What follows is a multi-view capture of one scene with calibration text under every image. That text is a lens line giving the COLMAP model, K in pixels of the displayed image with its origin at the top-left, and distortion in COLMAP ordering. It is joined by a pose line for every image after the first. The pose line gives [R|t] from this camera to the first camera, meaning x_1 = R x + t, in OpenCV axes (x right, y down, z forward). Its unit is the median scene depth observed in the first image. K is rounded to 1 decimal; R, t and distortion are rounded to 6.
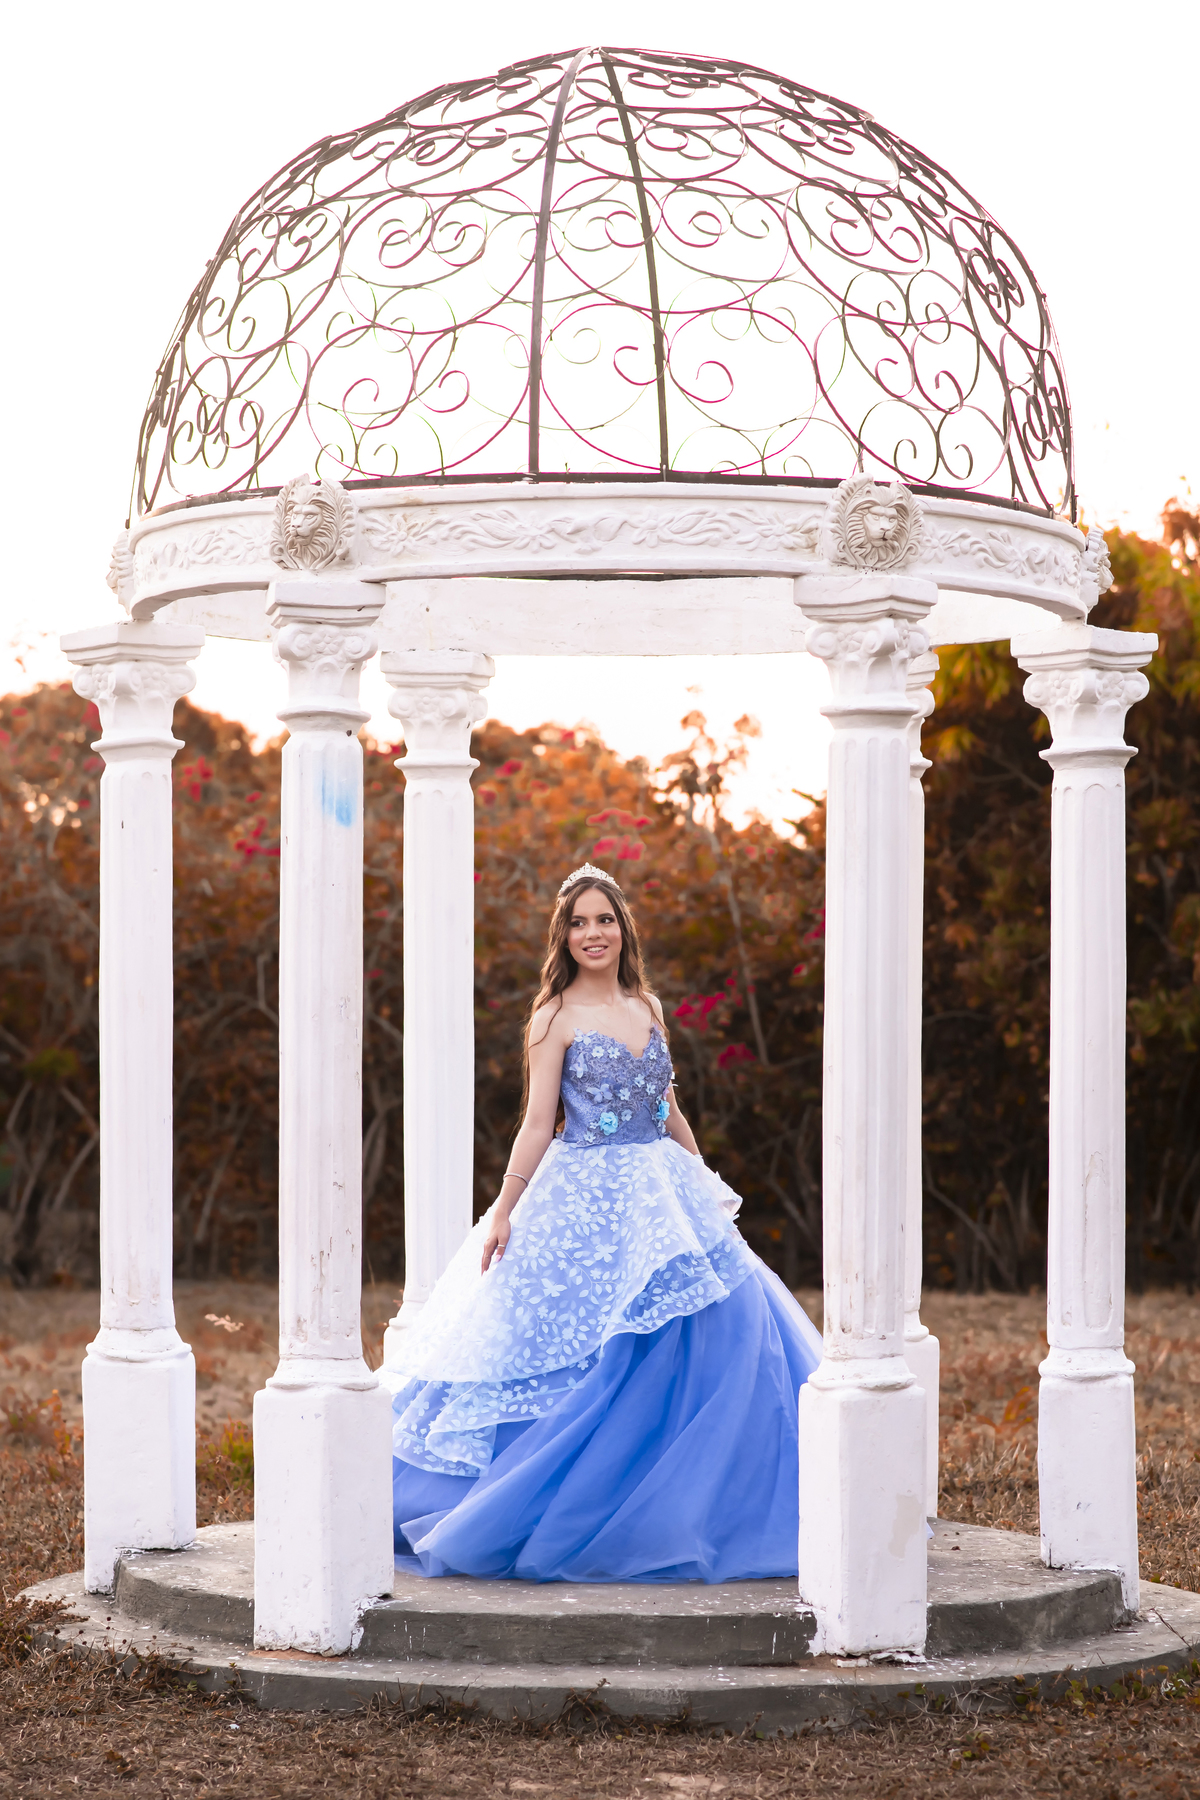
lens RADIAL K [[4620.7, 0, 600.0], [0, 4620.7, 900.0], [0, 0, 1]] dist [0.017780, -0.011786]
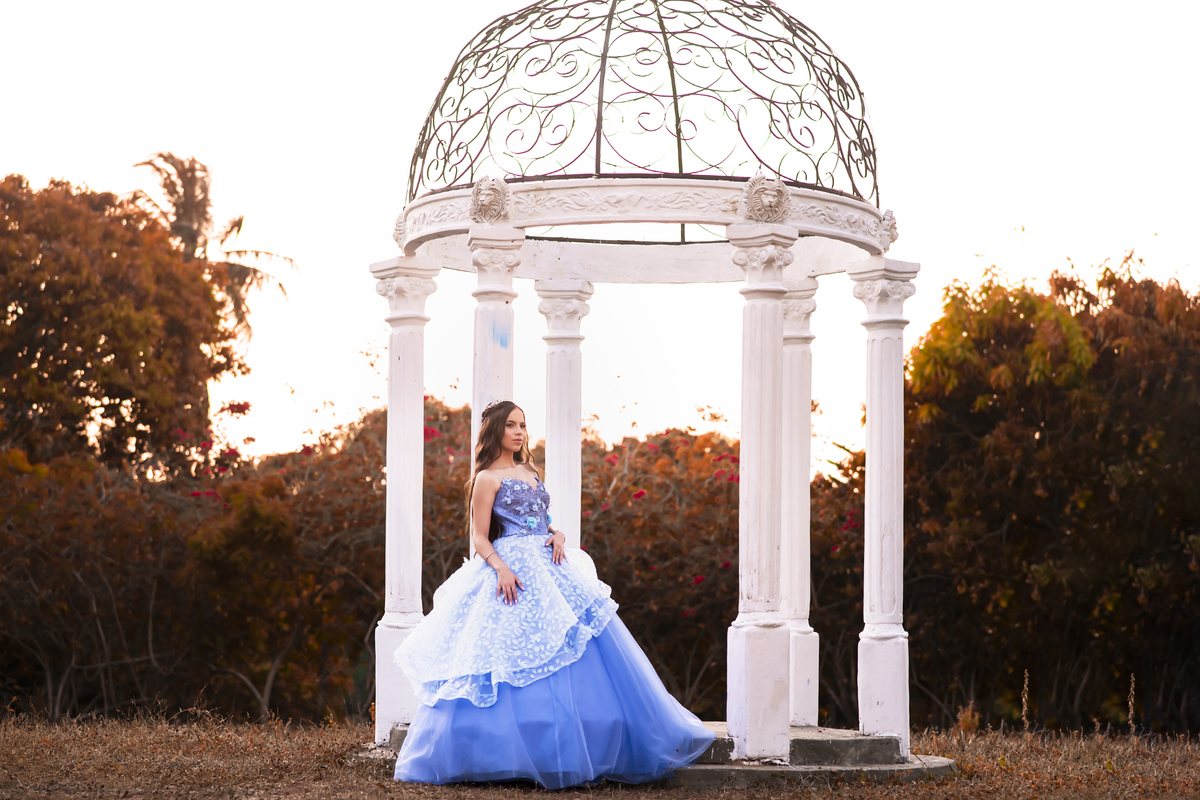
lens RADIAL K [[3080.5, 0, 600.0], [0, 3080.5, 400.0], [0, 0, 1]] dist [0.017780, -0.011786]
pose [[0.998221, 0.004572, -0.059439, 0.066659], [-0.008340, 0.997960, -0.063302, 0.091396], [0.059028, 0.063686, 0.996223, -0.339022]]
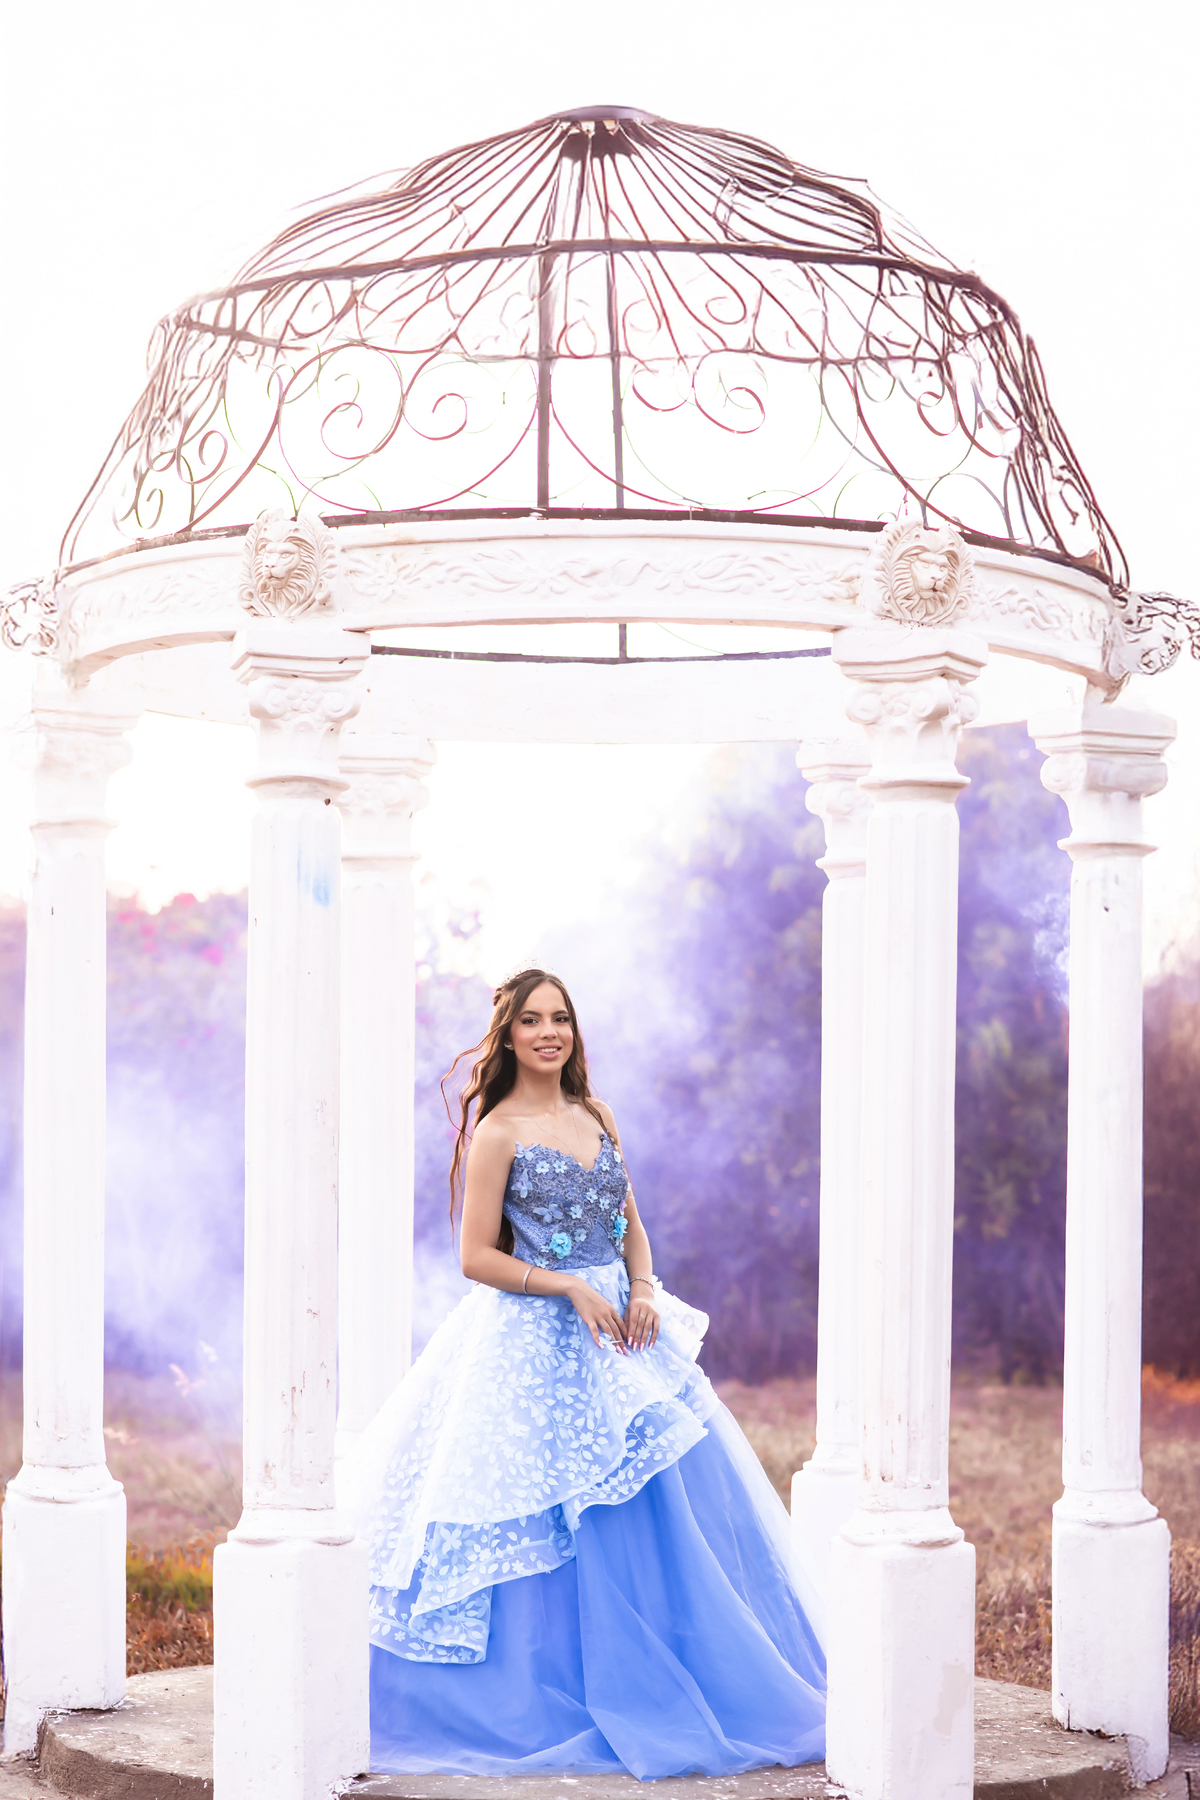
lens RADIAL K [[3713.0, 0, 515.4], [0, 3713.0, 1066.3], [0, 0, 1]] dist [0.011782, 0.194095]
pose [[0.998090, 0.007789, 0.061279, -0.061383], [-0.008090, 0.999956, 0.004668, 0.010864], [-0.061240, -0.005155, 0.998110, 0.286947]]
